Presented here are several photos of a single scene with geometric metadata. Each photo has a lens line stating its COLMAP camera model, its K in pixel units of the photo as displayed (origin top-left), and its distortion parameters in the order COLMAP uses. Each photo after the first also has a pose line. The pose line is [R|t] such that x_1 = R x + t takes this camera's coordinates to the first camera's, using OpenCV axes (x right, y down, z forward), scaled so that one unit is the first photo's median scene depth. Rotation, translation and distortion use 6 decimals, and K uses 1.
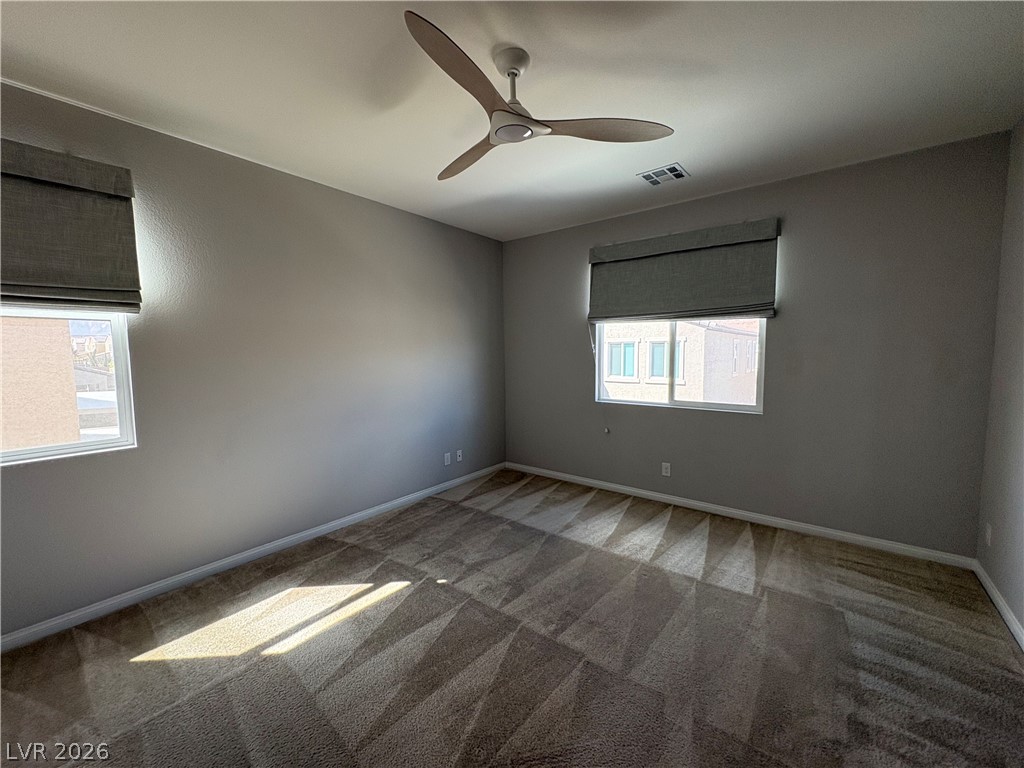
lens RADIAL K [[409.1, 0, 512.2], [0, 409.1, 384.1], [0, 0, 1]] dist [0.000167, 0.000496]
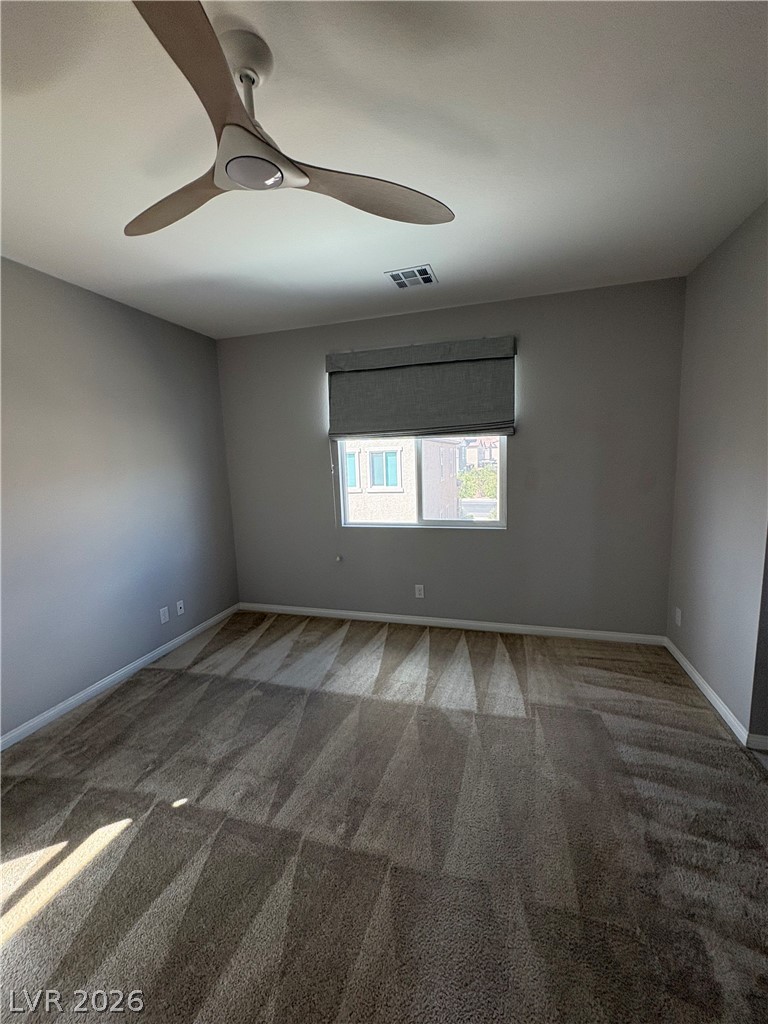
lens RADIAL K [[409.1, 0, 385.9], [0, 409.1, 511.9], [0, 0, 1]] dist [0.000167, 0.000496]
pose [[0.927971, -0.073276, 0.365378, -0.051167], [0.056170, 0.996779, 0.057243, -0.052089], [-0.368395, -0.032596, 0.929098, 0.171074]]
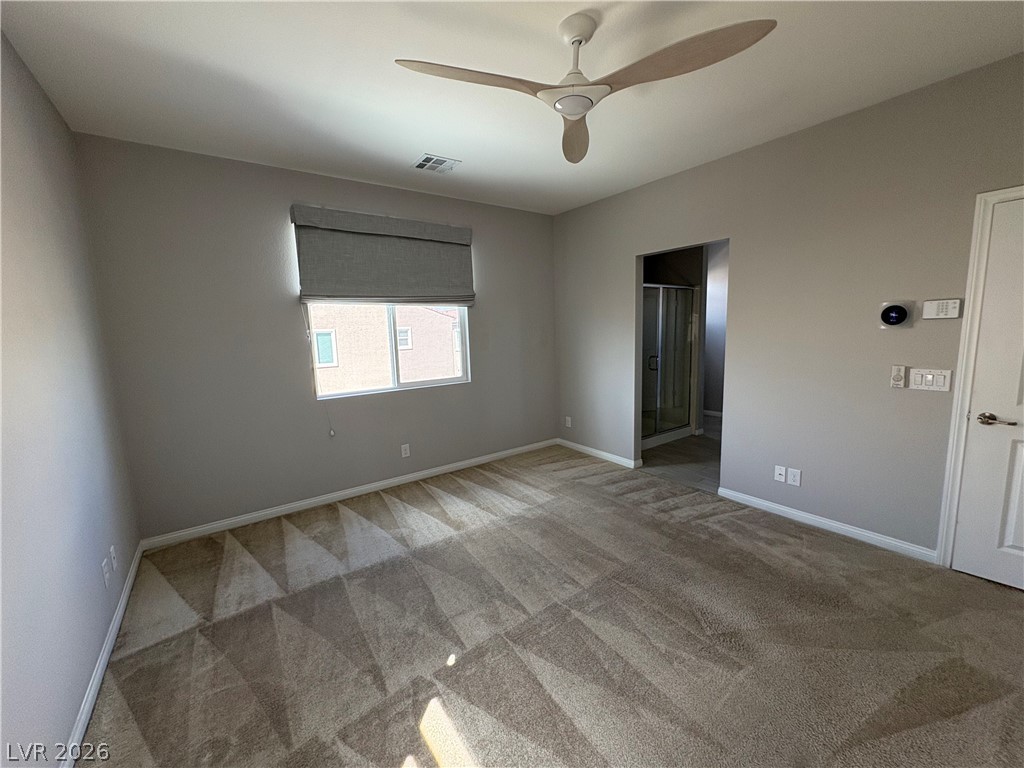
lens RADIAL K [[409.1, 0, 513.1], [0, 409.1, 382.9], [0, 0, 1]] dist [0.000167, 0.000496]
pose [[0.271992, -0.131705, 0.953244, -0.657538], [0.106726, 0.988607, 0.106139, -0.051430], [-0.956363, 0.072867, 0.282949, 0.573368]]
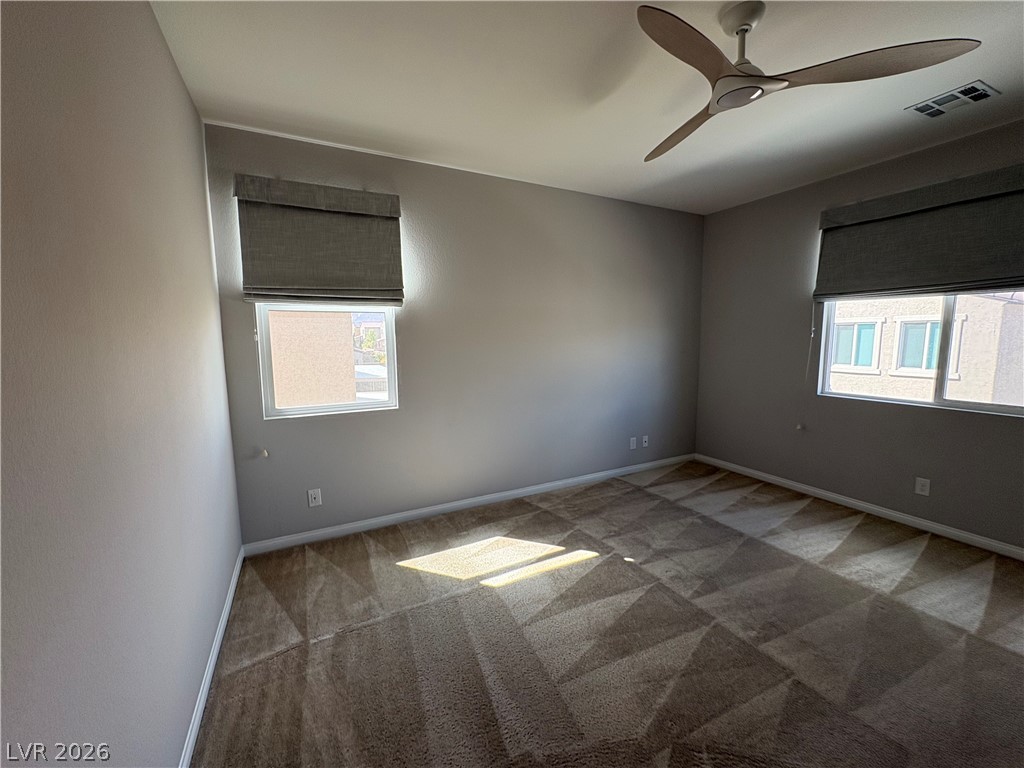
lens RADIAL K [[409.1, 0, 512.0], [0, 409.1, 384.2], [0, 0, 1]] dist [0.000167, 0.000496]
pose [[0.909622, 0.048567, -0.412589, -0.031569], [-0.031785, 0.998368, 0.047447, 0.000904], [0.414220, -0.030044, 0.909681, -0.040688]]
